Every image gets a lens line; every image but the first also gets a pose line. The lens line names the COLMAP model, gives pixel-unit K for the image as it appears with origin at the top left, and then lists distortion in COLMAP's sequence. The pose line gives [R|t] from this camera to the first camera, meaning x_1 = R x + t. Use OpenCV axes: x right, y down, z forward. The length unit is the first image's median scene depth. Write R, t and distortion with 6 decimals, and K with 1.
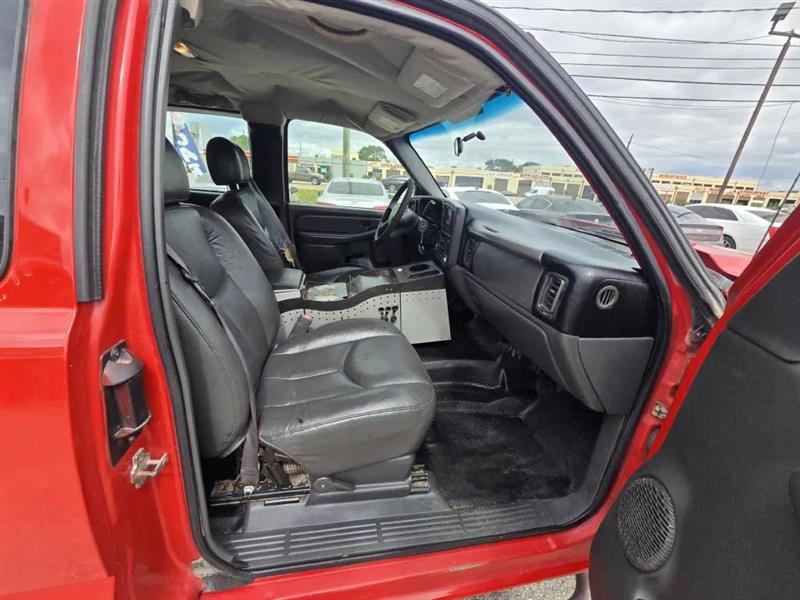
lens RADIAL K [[326.0, 0, 398.6], [0, 326.0, 300.8], [0, 0, 1]] dist [0.000122, 0.001086]
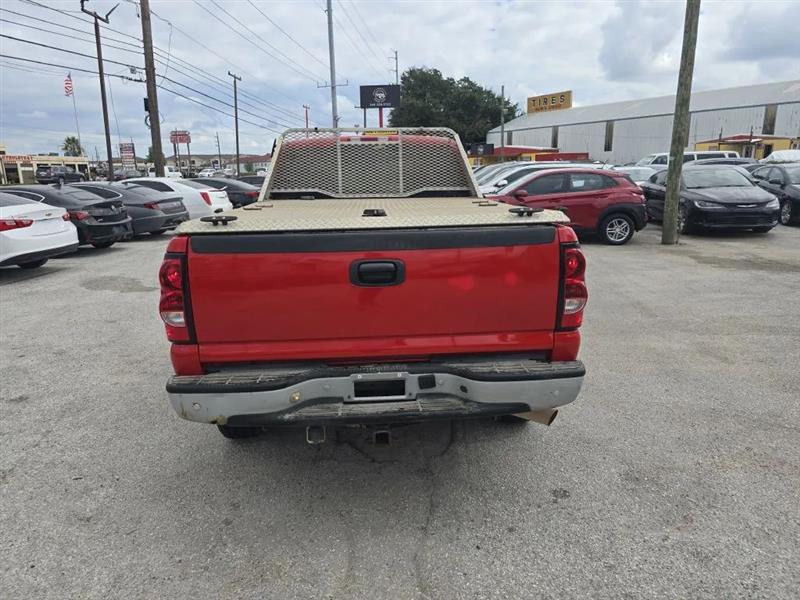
lens RADIAL K [[533.8, 0, 396.6], [0, 533.8, 297.1], [0, 0, 1]] dist [0.050310, -0.039795]
pose [[0.141024, -0.297887, 0.944127, -2.991059], [0.367801, 0.901167, 0.229394, -0.308437], [-0.919149, 0.314900, 0.236649, 0.028105]]
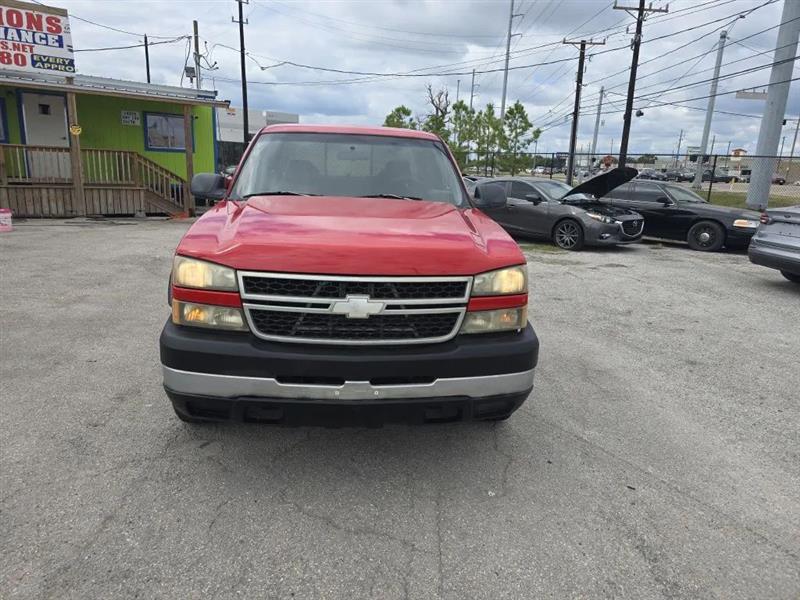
lens RADIAL K [[533.8, 0, 387.8], [0, 533.8, 302.0], [0, 0, 1]] dist [0.050310, -0.039795]
pose [[-0.105604, 0.176721, -0.978579, 2.258112], [-0.382611, 0.901102, 0.204019, -0.282219], [0.917855, 0.395960, -0.027544, 1.083438]]
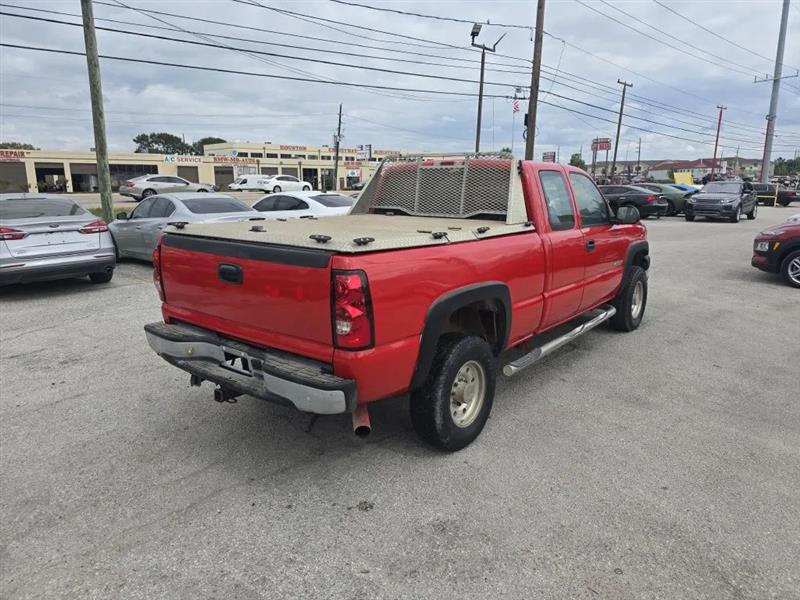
lens RADIAL K [[533.8, 0, 403.2], [0, 533.8, 296.8], [0, 0, 1]] dist [0.050310, -0.039795]
pose [[0.758924, -0.205043, 0.618055, -2.469114], [0.272487, 0.962036, -0.015432, 0.134416], [-0.591426, 0.180124, 0.785984, -1.226842]]
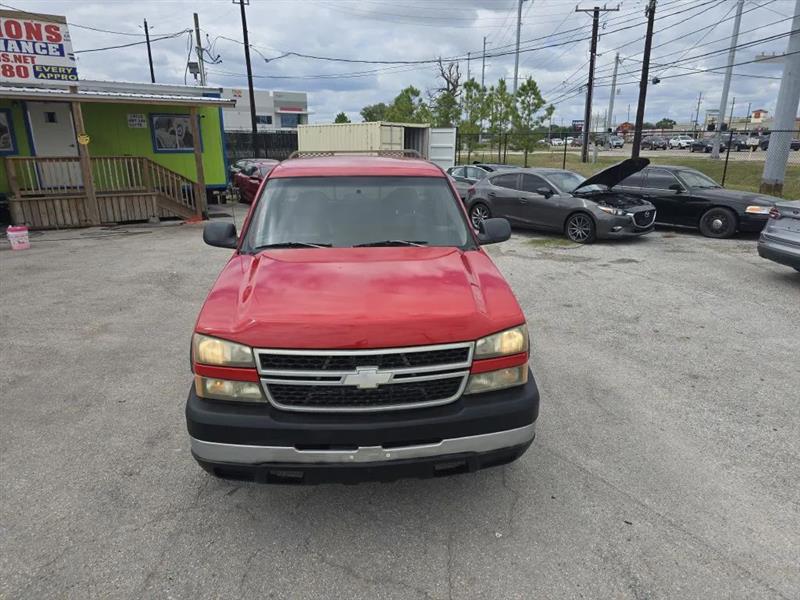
lens RADIAL K [[533.8, 0, 401.6], [0, 533.8, 317.2], [0, 0, 1]] dist [0.050310, -0.039795]
pose [[-0.105499, 0.247084, -0.963234, 2.291203], [-0.345364, 0.899241, 0.268495, -0.519123], [0.932520, 0.360993, -0.009535, 1.026567]]
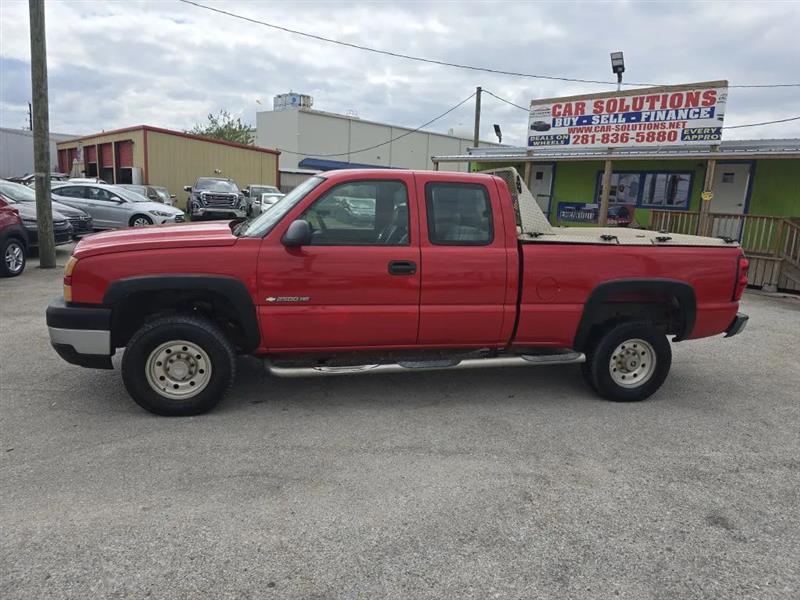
lens RADIAL K [[533.8, 0, 395.7], [0, 533.8, 302.5], [0, 0, 1]] dist [0.050310, -0.039795]
pose [[-0.992837, -0.118196, -0.017454, -0.290626], [-0.110173, 0.849165, 0.516508, -1.220222], [-0.046228, 0.514731, -0.856104, 3.034840]]
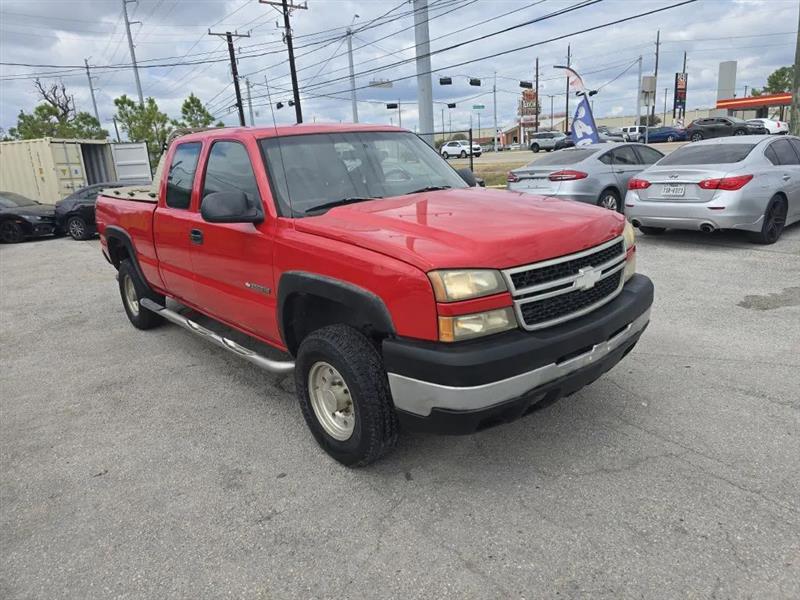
lens RADIAL K [[533.8, 0, 400.4], [0, 533.8, 304.4], [0, 0, 1]] dist [0.050310, -0.039795]
pose [[0.501723, 0.137678, -0.854001, 2.002450], [-0.199337, 0.979084, 0.040734, 0.121014], [0.841747, 0.149797, 0.518674, -0.148437]]
